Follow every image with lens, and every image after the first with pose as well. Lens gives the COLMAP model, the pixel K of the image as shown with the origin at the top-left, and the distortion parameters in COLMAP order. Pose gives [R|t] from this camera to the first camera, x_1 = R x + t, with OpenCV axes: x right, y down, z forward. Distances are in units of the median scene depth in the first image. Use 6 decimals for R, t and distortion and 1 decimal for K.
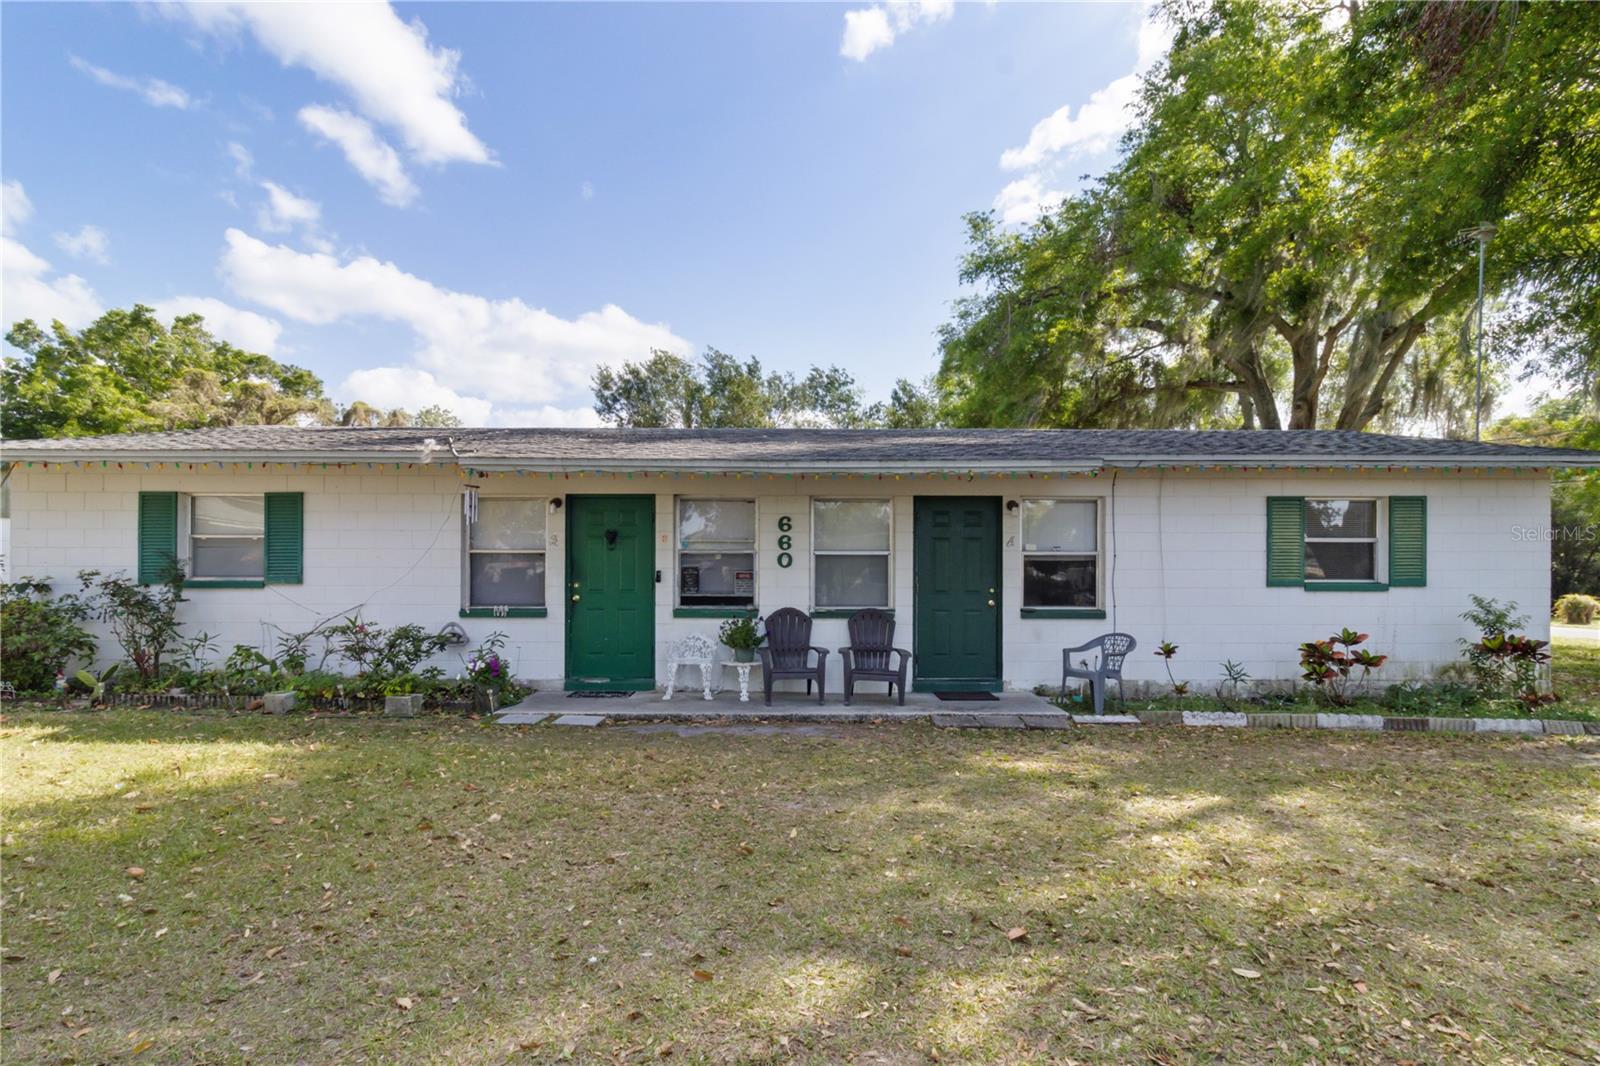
lens RADIAL K [[769.3, 0, 808.1], [0, 769.3, 543.9], [0, 0, 1]] dist [0.003747, -0.001498]
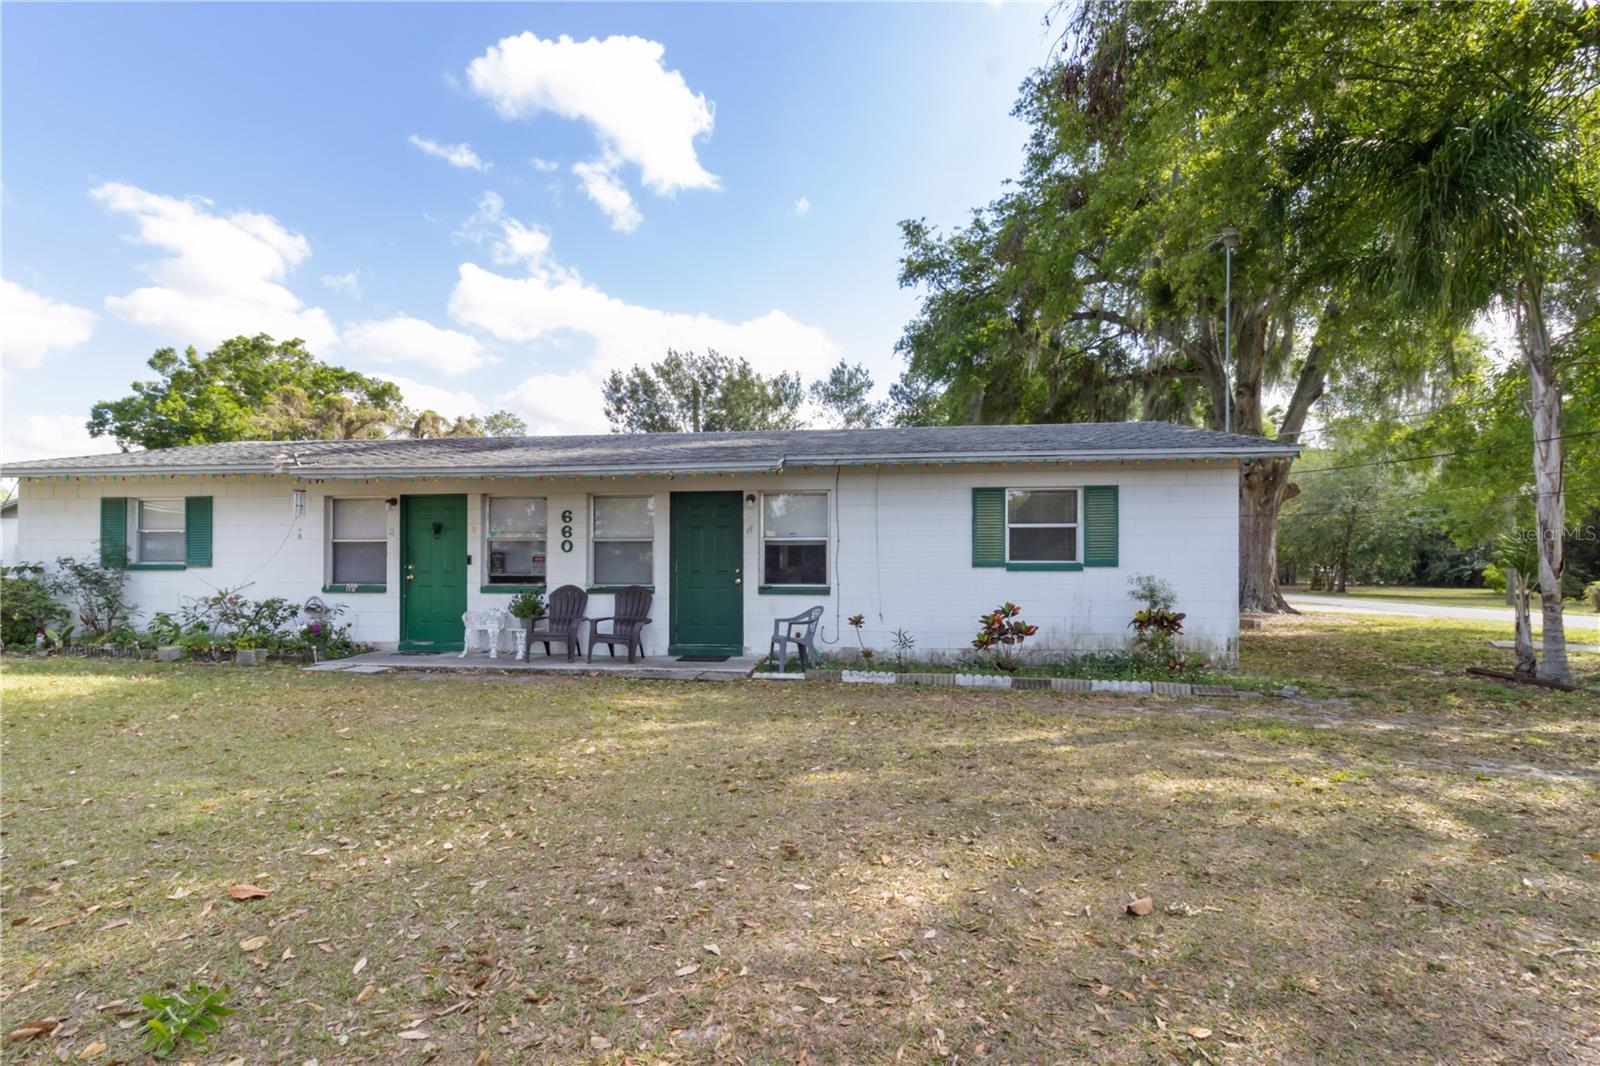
lens RADIAL K [[769.3, 0, 800.0], [0, 769.3, 530.1], [0, 0, 1]] dist [0.003747, -0.001498]
pose [[0.991678, -0.008657, -0.128454, 0.492254], [0.007682, 0.999938, -0.008083, 0.008354], [0.128516, 0.007029, 0.991683, -0.162999]]
